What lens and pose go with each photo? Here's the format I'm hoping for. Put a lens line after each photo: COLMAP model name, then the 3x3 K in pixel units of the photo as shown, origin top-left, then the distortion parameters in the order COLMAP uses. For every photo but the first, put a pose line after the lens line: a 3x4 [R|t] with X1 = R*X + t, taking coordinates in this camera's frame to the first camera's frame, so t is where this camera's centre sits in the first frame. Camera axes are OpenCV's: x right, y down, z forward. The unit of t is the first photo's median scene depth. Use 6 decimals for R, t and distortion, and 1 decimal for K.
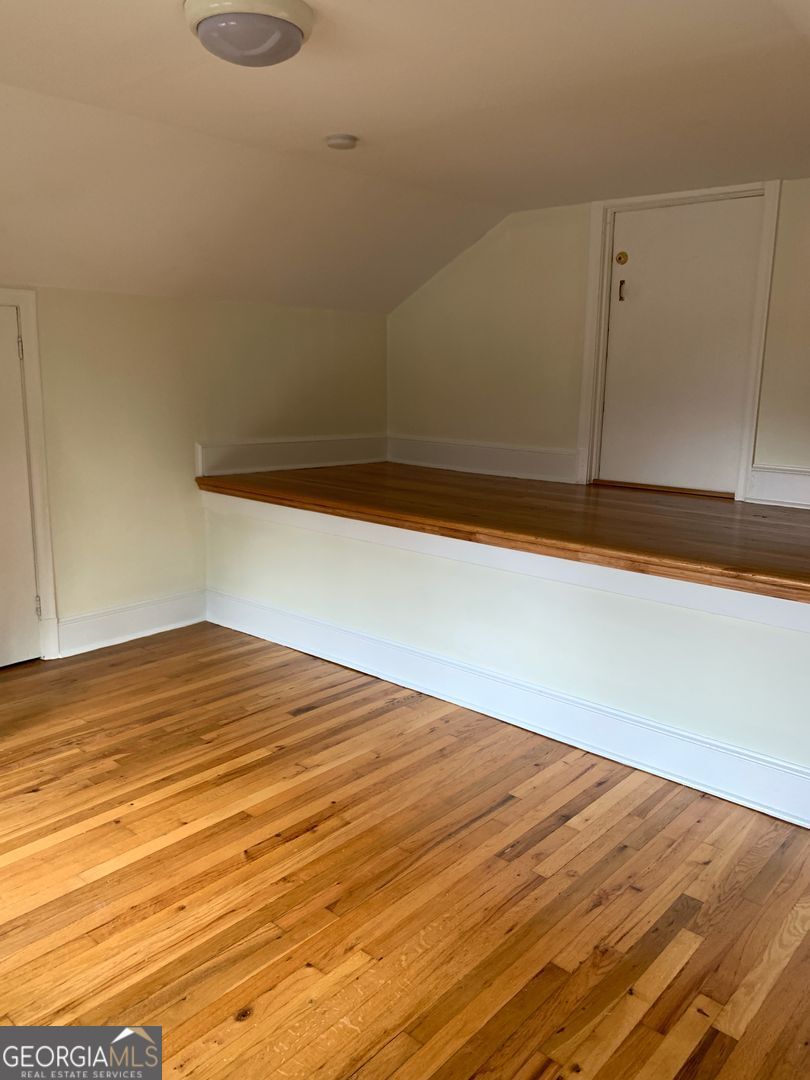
lens RADIAL K [[844.2, 0, 405.0], [0, 844.2, 540.0], [0, 0, 1]] dist [0.010130, 0.004200]
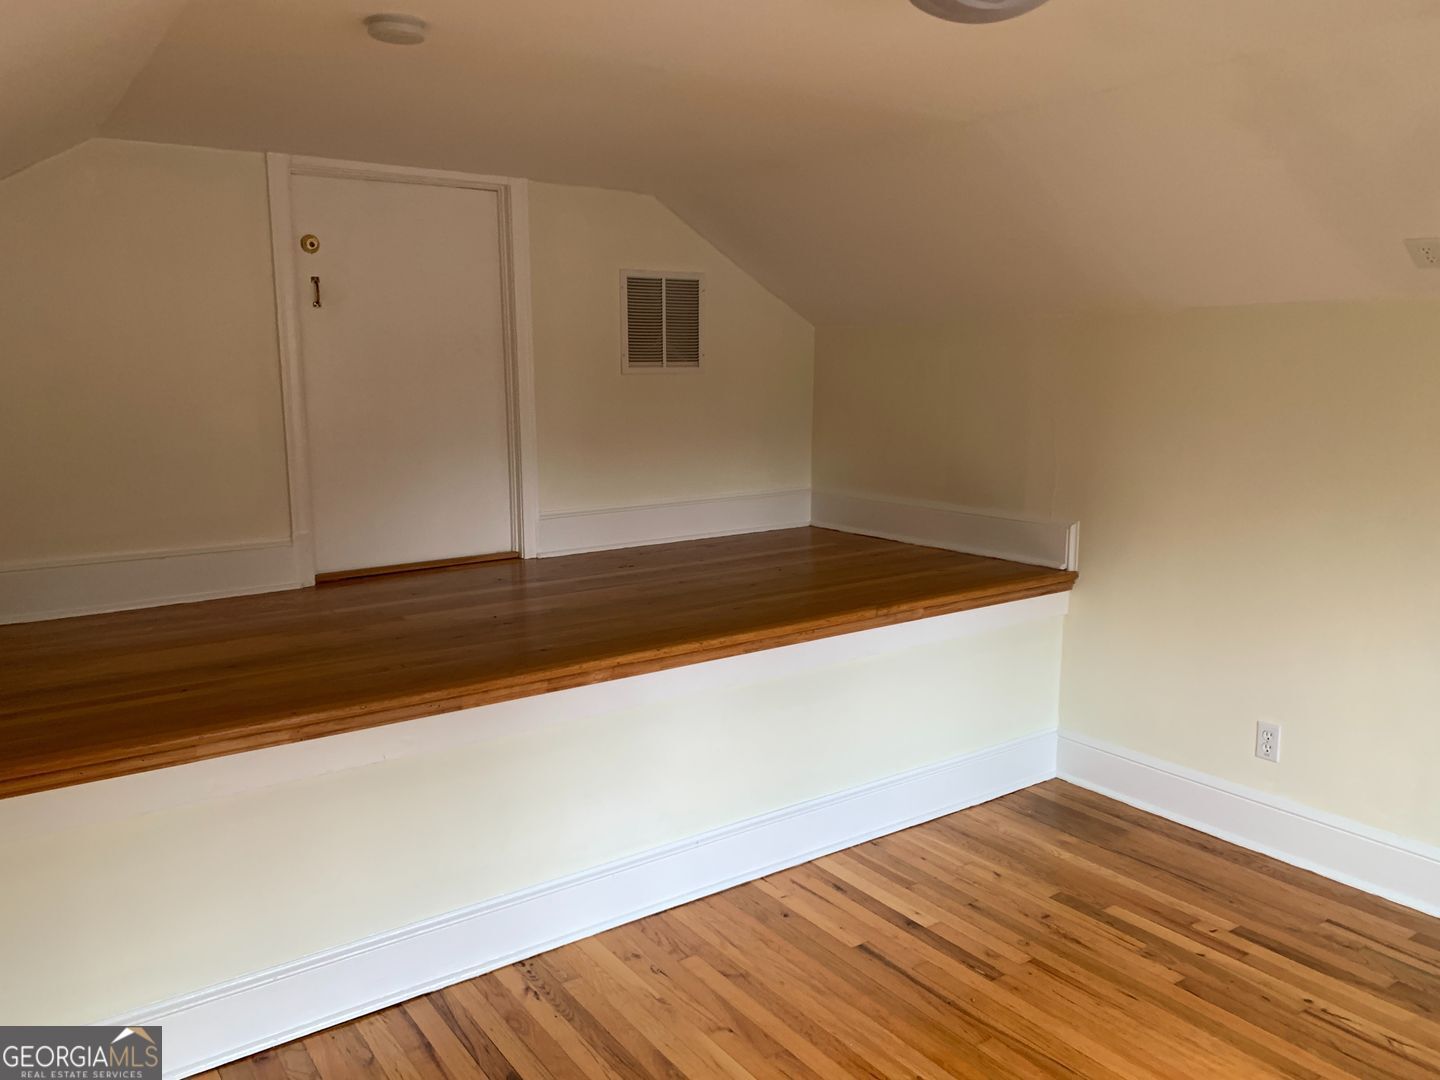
lens RADIAL K [[1125.5, 0, 720.0], [0, 1125.5, 540.0], [0, 0, 1]] dist [0.010130, 0.004200]
pose [[0.222839, -0.179224, 0.958239, -0.847081], [0.207086, 0.969223, 0.133121, -0.240290], [-0.952606, 0.168774, 0.253096, 0.766708]]
